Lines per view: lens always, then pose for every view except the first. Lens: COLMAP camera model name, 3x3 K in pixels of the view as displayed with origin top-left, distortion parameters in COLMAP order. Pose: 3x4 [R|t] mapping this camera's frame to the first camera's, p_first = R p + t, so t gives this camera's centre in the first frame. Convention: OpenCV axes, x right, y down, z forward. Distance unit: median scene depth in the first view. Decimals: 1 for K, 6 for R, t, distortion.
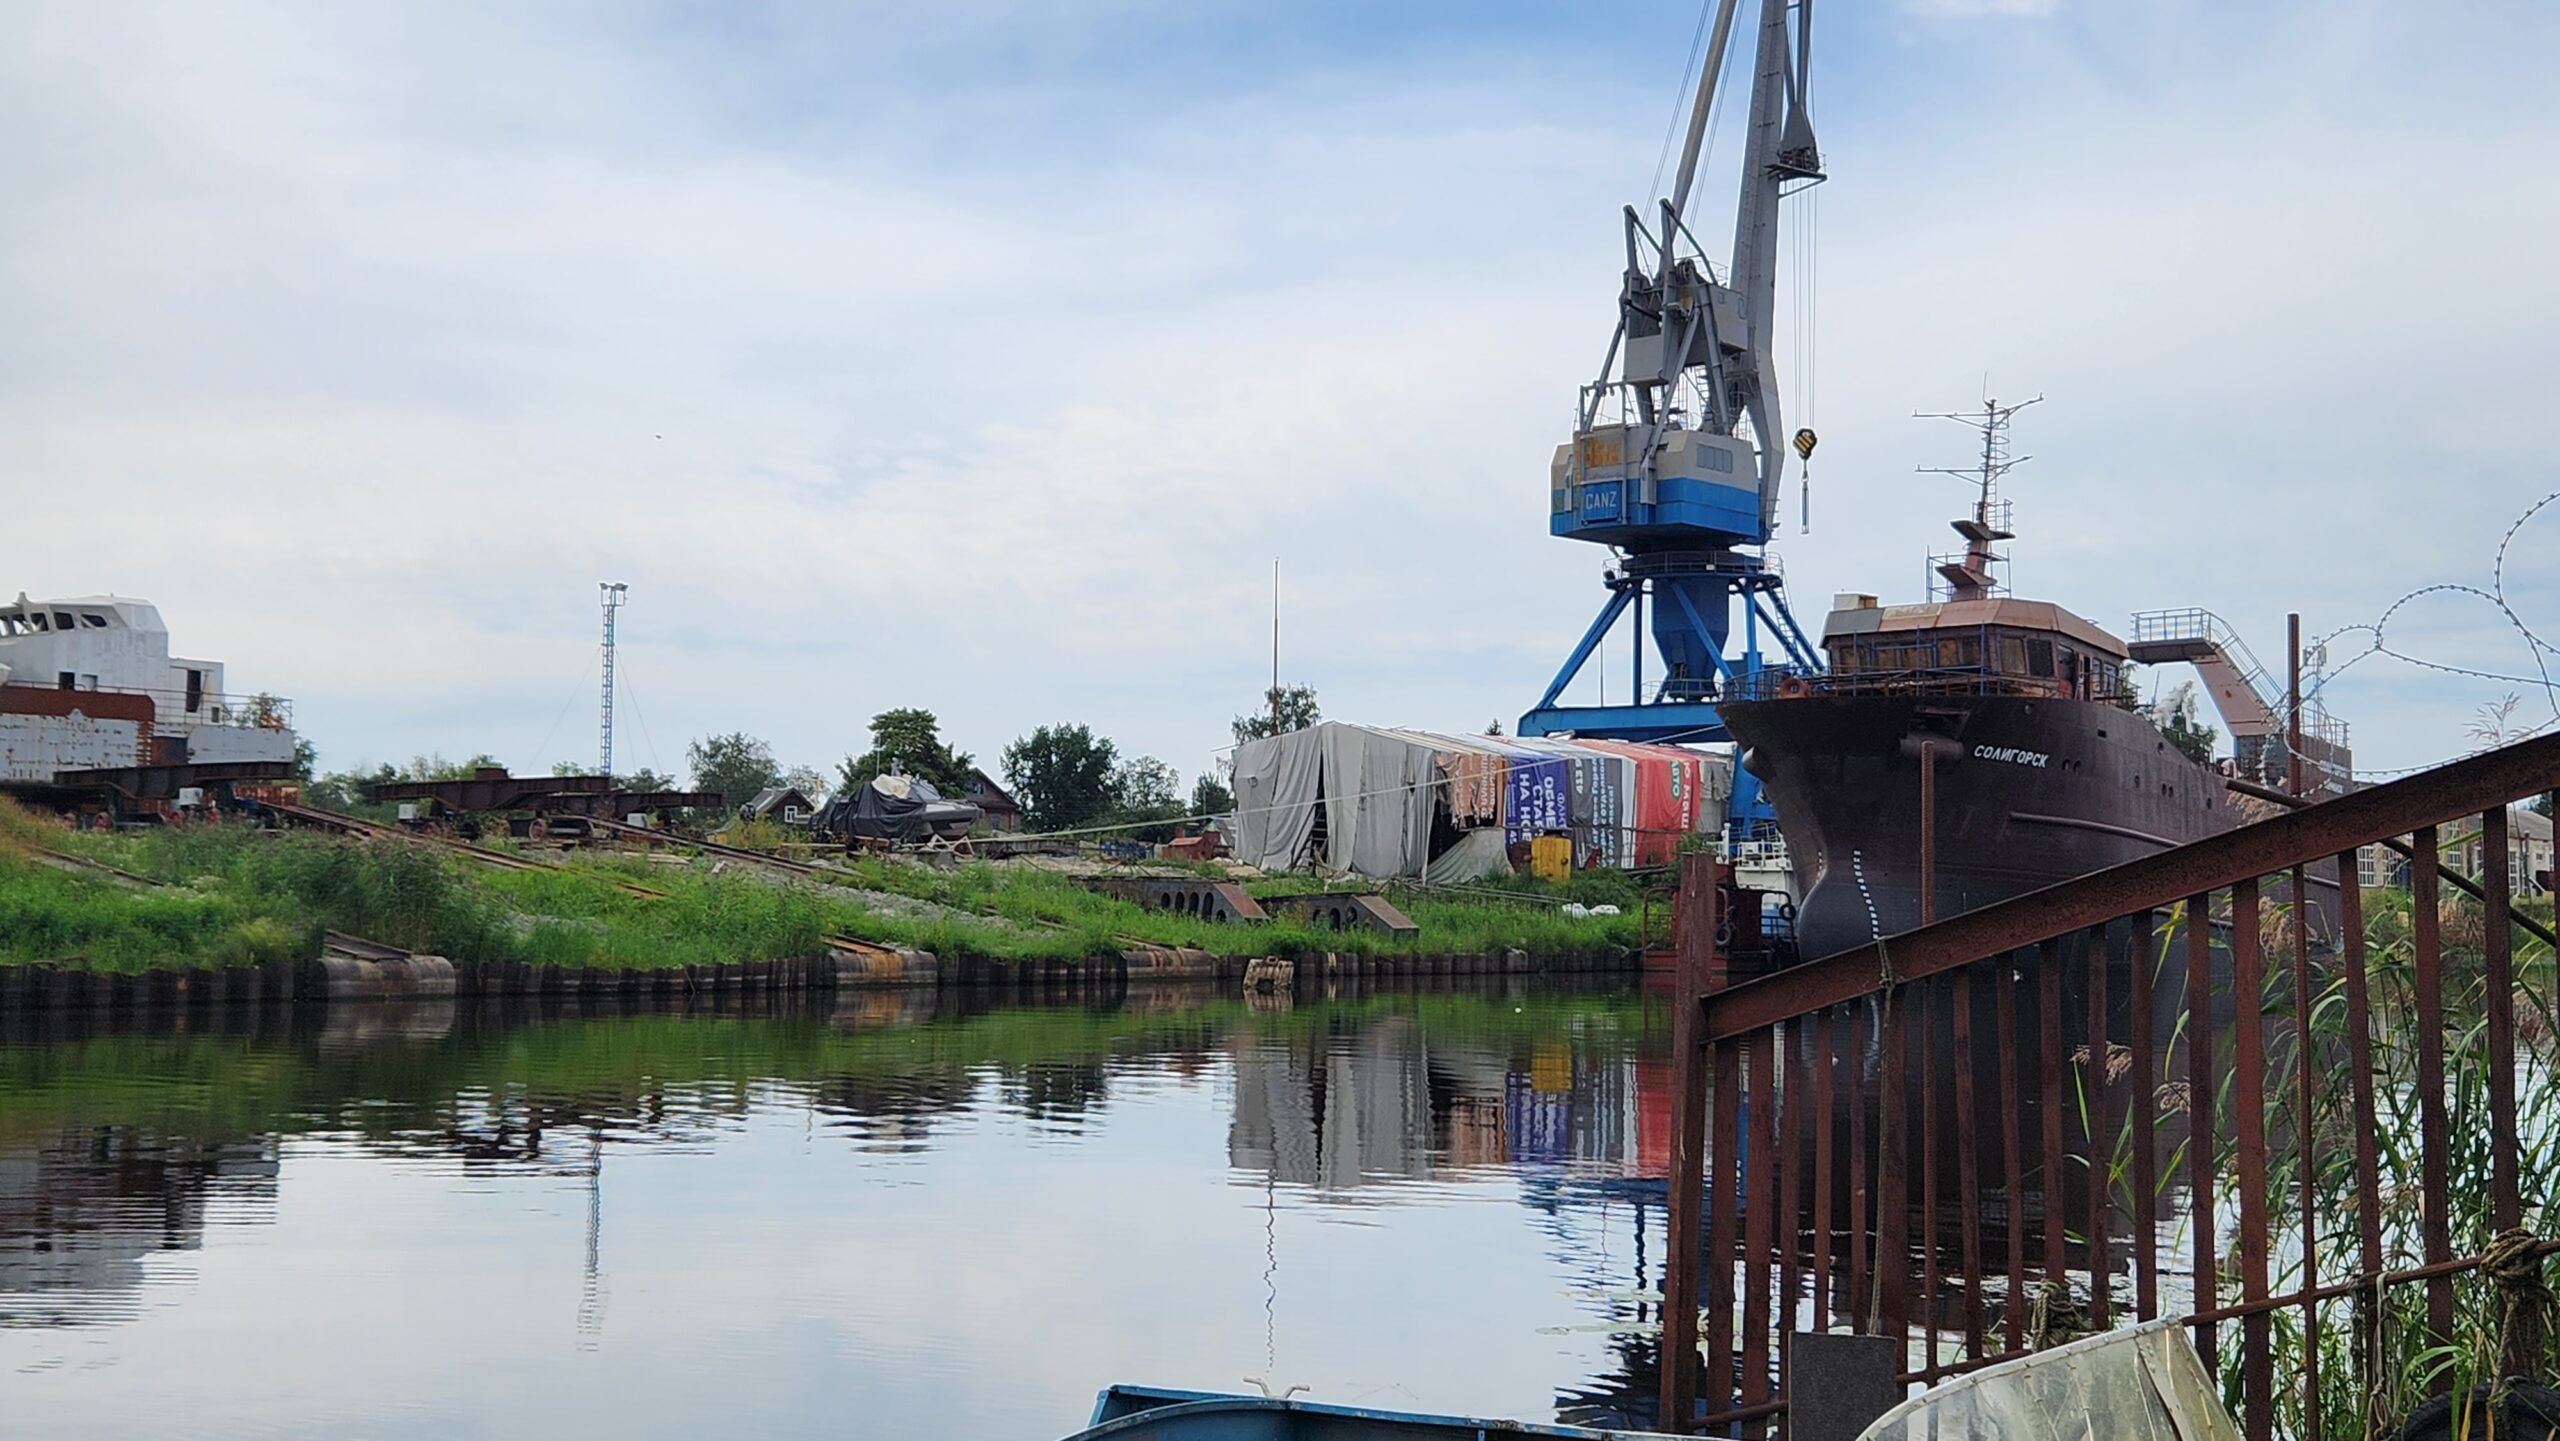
lens RADIAL K [[2838.5, 0, 1280.0], [0, 2838.5, 720.5], [0, 0, 1]] dist [0.097600, -0.211837]
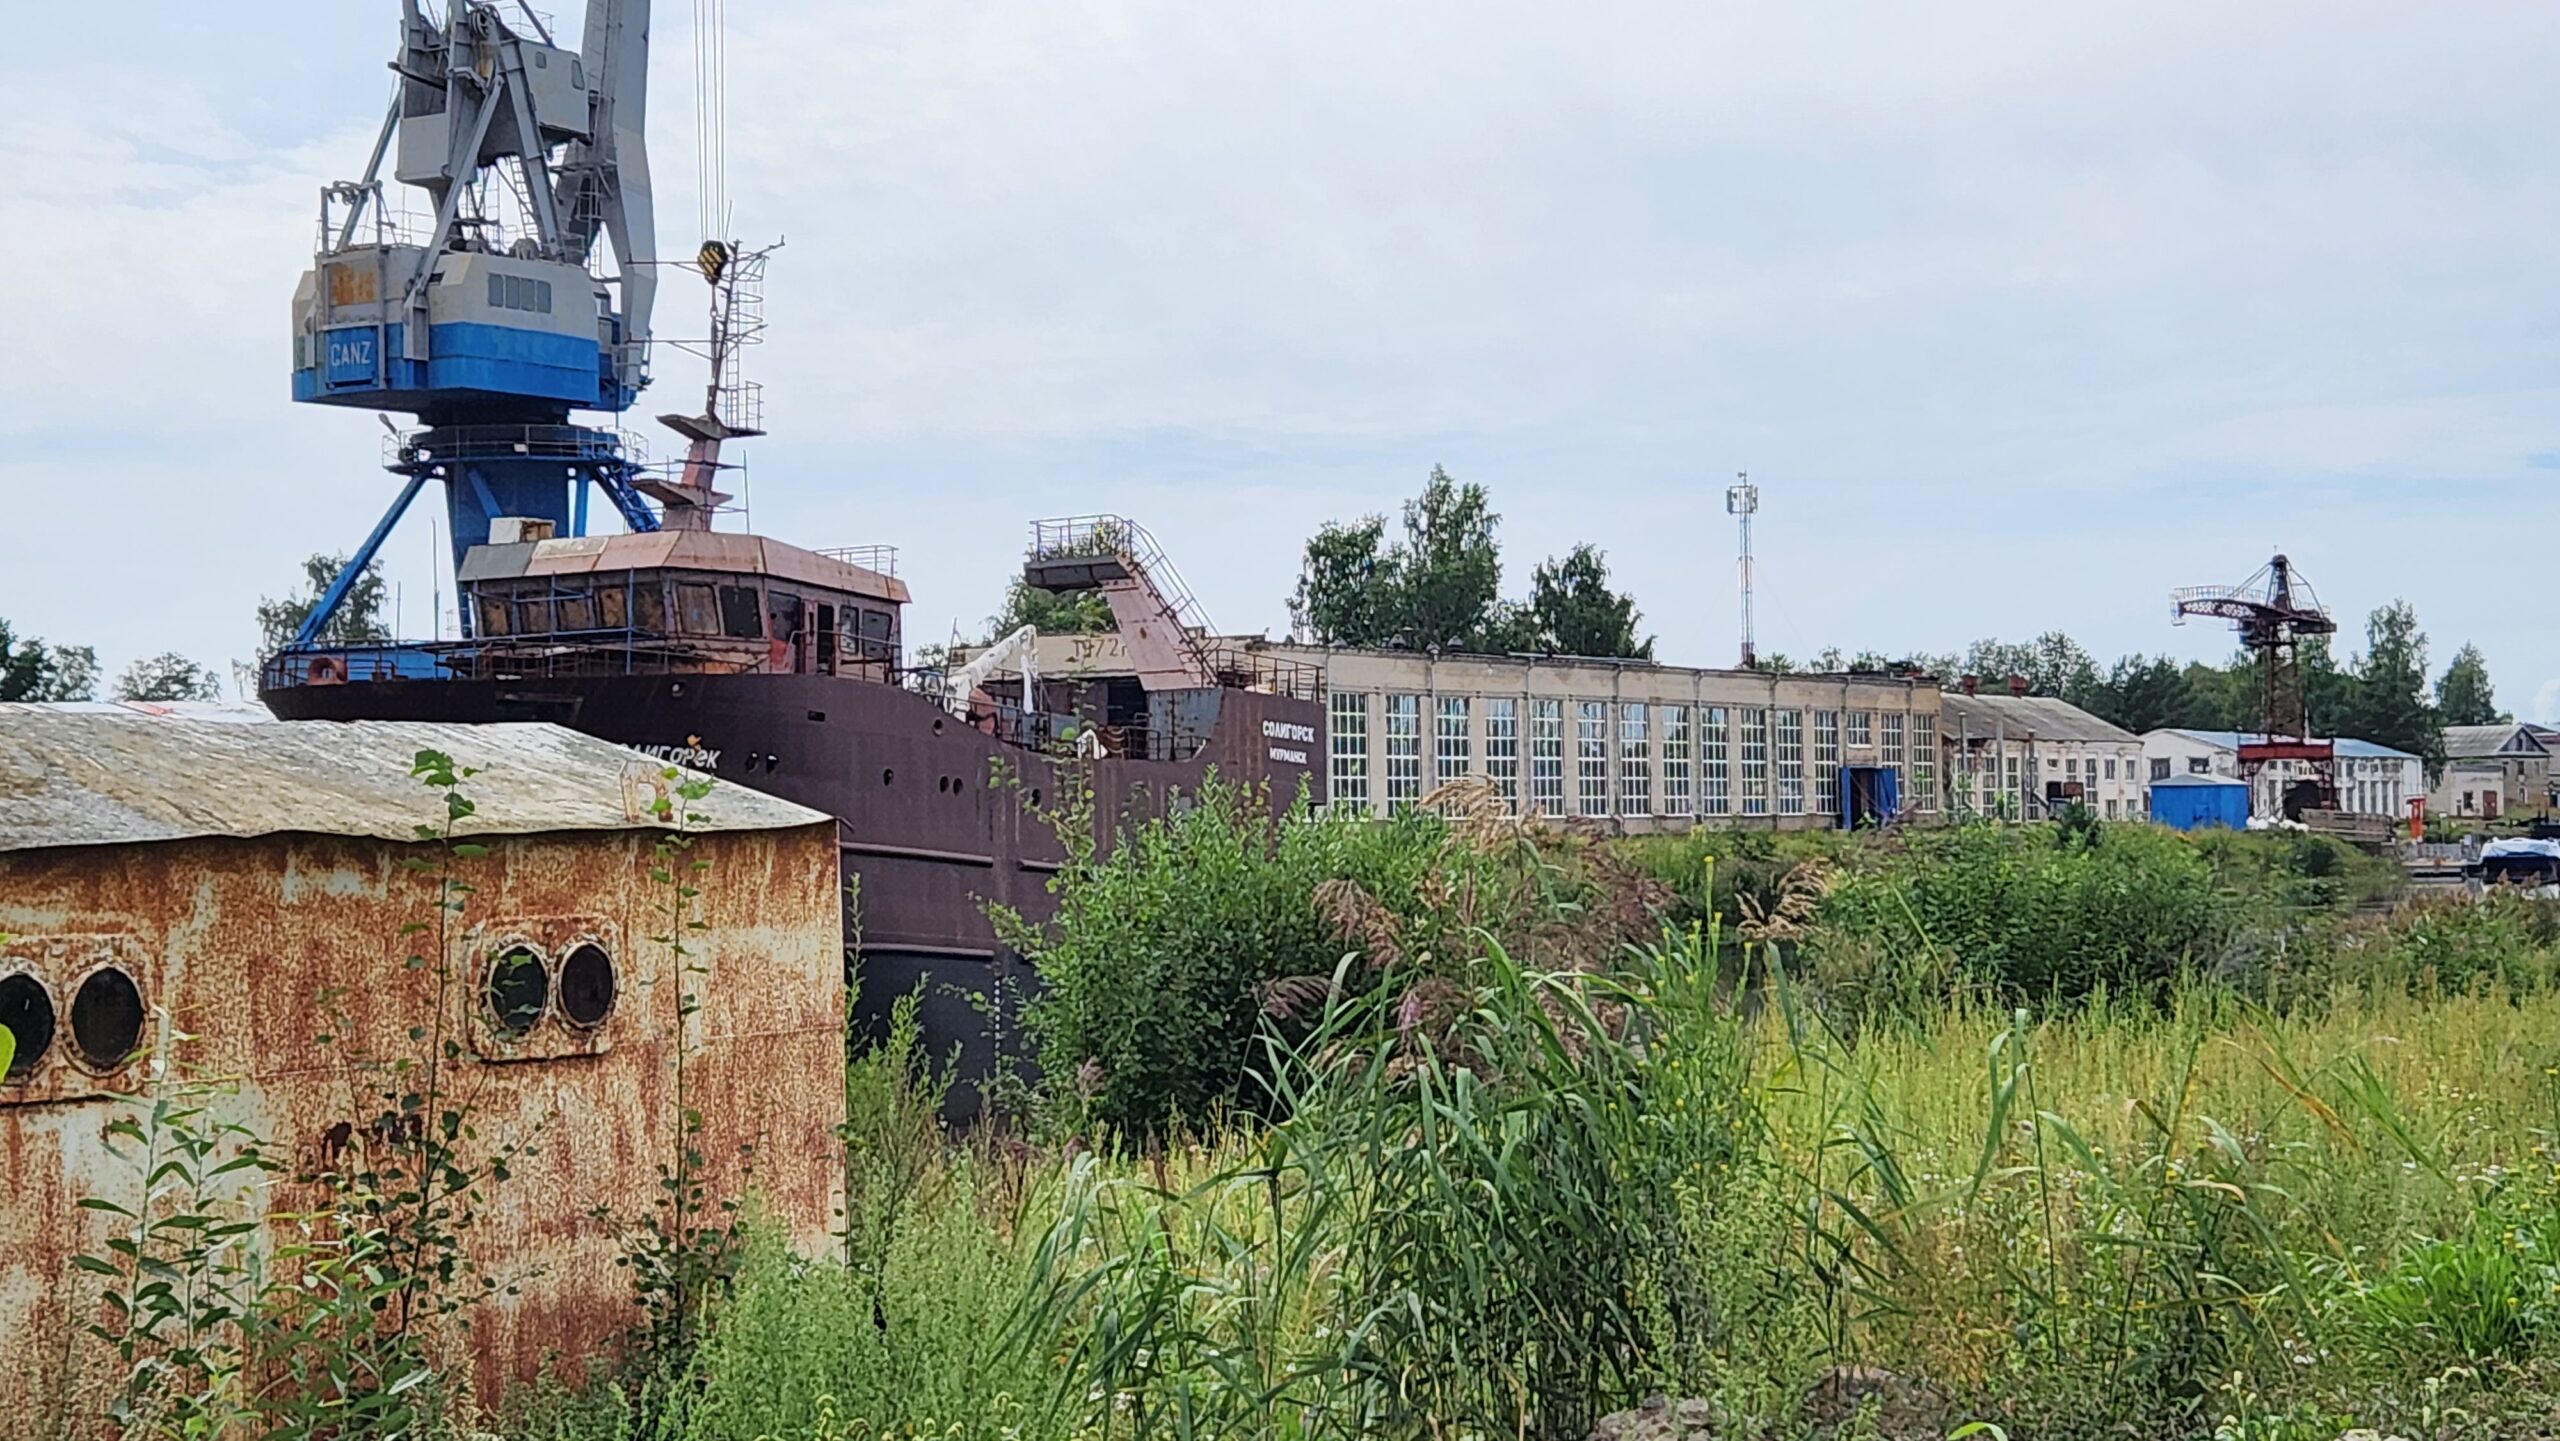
lens RADIAL K [[4116.1, 0, 1286.4], [0, 4116.1, 681.8], [0, 0, 1]] dist [0.183499, -0.815494]
pose [[0.985829, -0.018923, 0.166685, 0.184480], [0.013911, 0.999417, 0.031182, -0.028236], [-0.167178, -0.028422, 0.985517, -0.043460]]
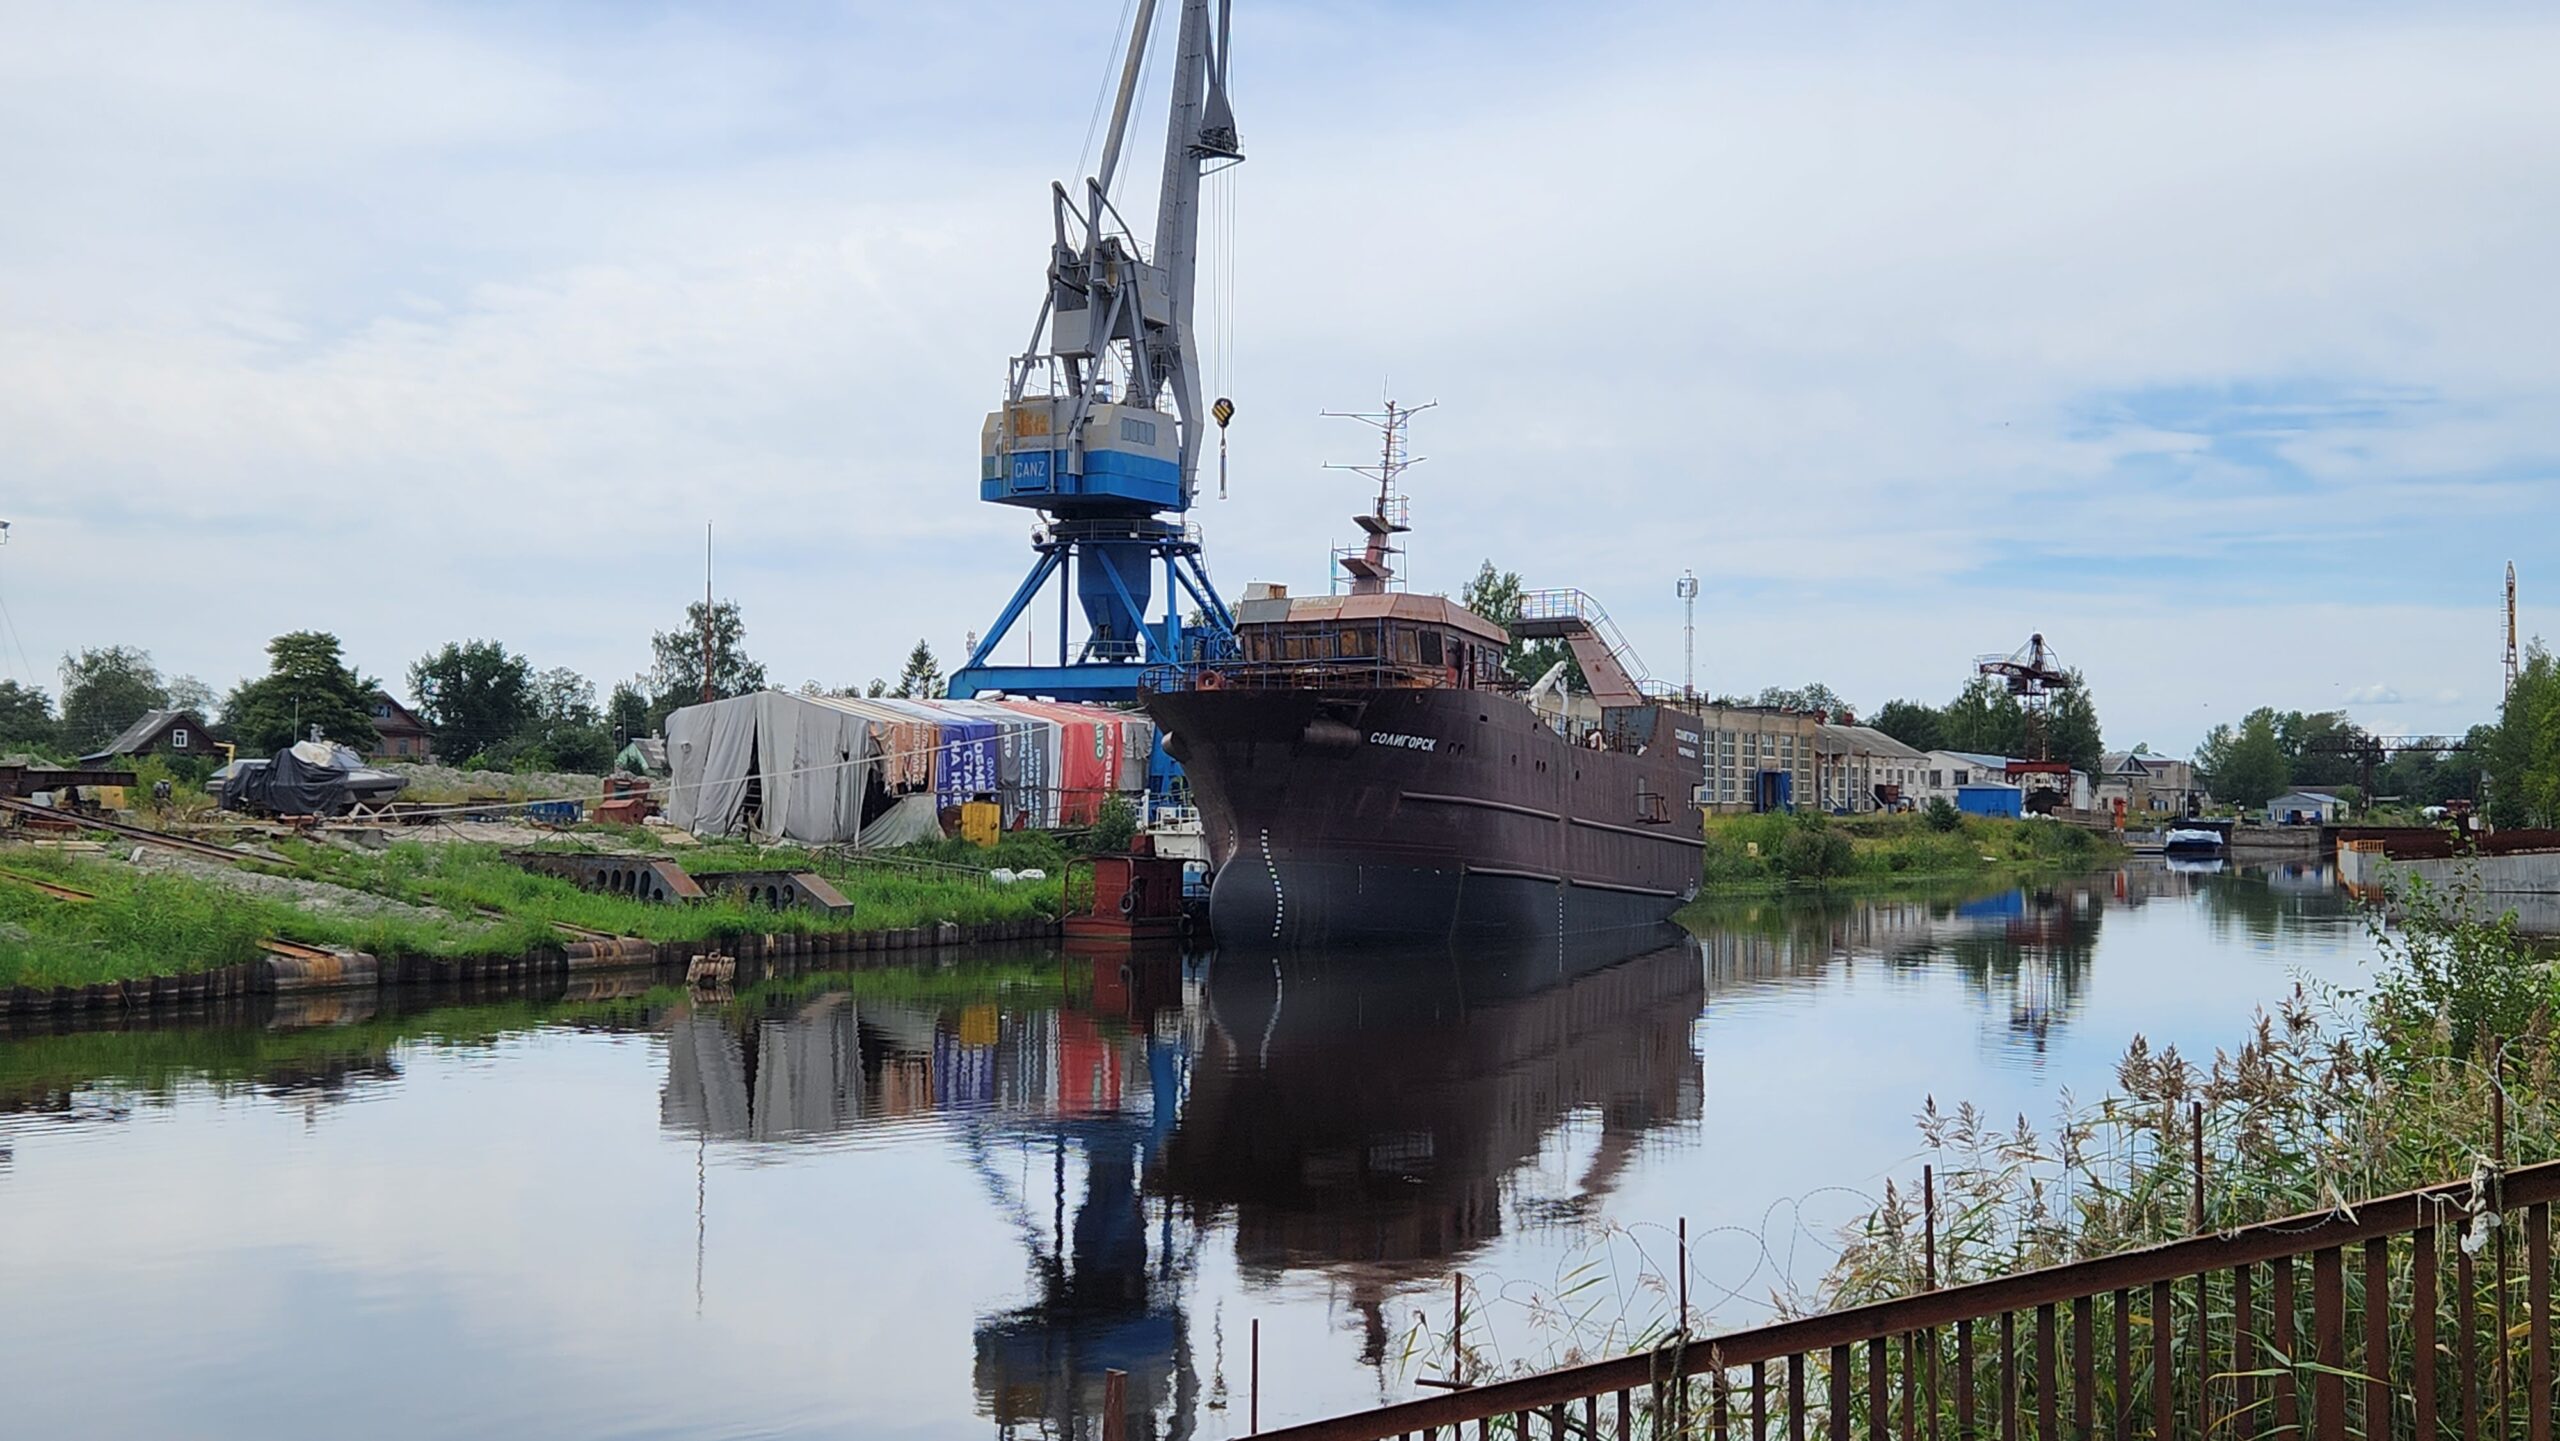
lens RADIAL K [[2838.5, 0, 1280.0], [0, 2838.5, 720.5], [0, 0, 1]] dist [0.097600, -0.211837]
pose [[0.979702, 0.002646, 0.200442, -0.005854], [-0.010064, 0.999301, 0.035995, -0.026434], [-0.200207, -0.037282, 0.979044, -0.040765]]
